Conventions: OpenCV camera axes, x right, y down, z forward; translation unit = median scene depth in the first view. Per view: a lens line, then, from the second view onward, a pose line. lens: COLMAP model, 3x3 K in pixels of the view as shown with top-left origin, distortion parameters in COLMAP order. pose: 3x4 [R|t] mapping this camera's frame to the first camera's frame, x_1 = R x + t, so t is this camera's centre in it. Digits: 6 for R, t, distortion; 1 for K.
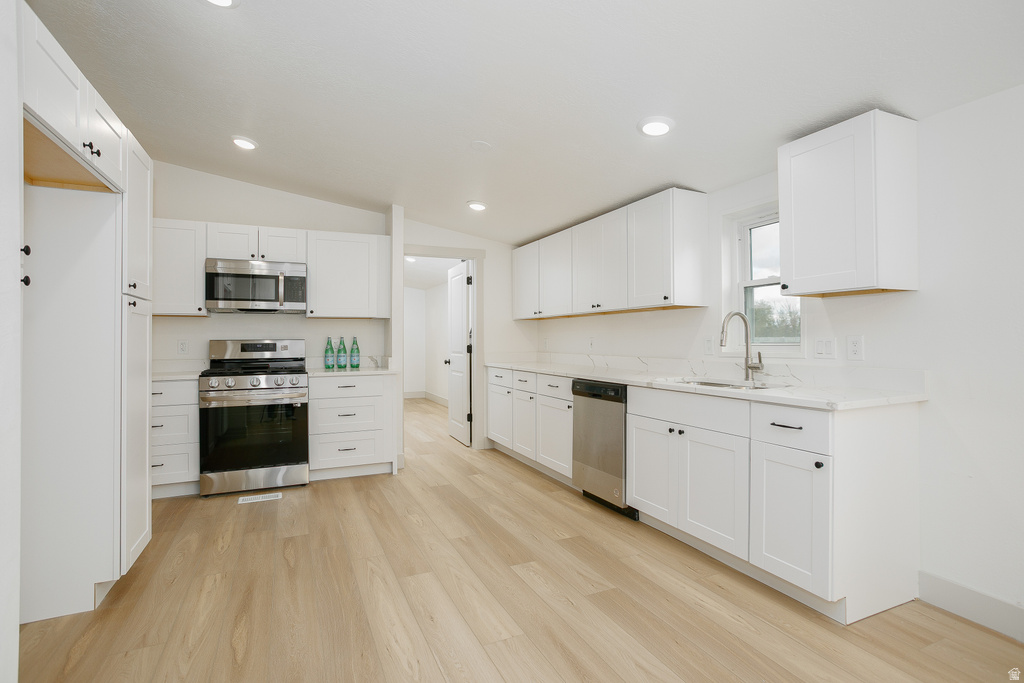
lens RADIAL K [[496.2, 0, 513.0], [0, 496.2, 337.3], [0, 0, 1]] dist [-0.031793, 0.008934]
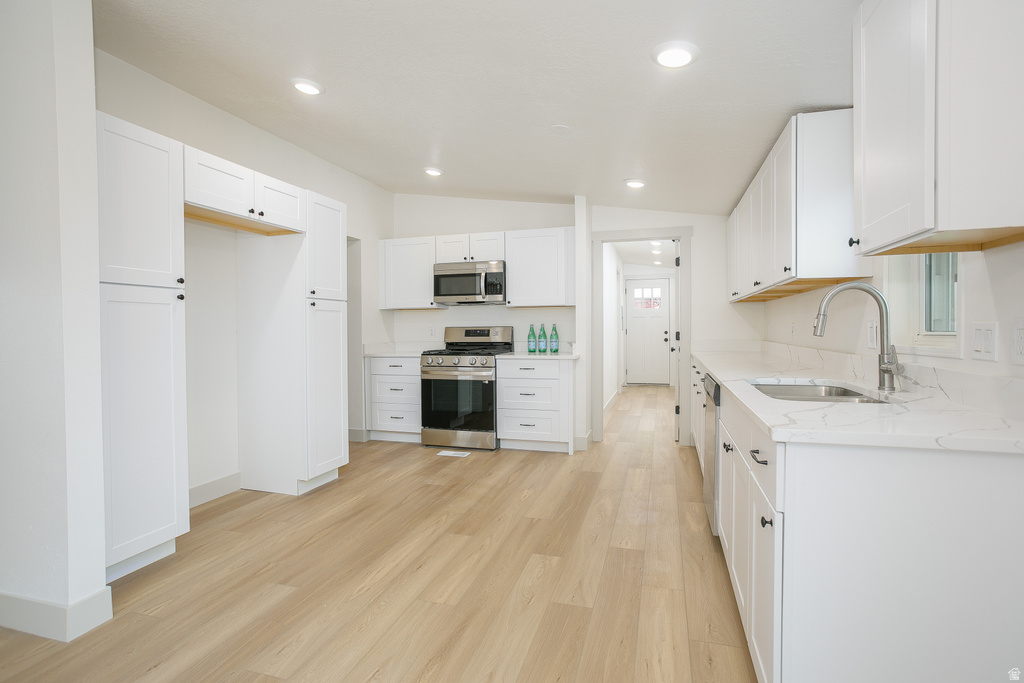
lens RADIAL K [[496.2, 0, 507.0], [0, 496.2, 339.7], [0, 0, 1]] dist [-0.031793, 0.008934]
pose [[0.741162, 0.015320, -0.671151, 0.396531], [0.007330, 0.999495, 0.030910, -0.000436], [0.671286, -0.027829, 0.740676, 0.150249]]
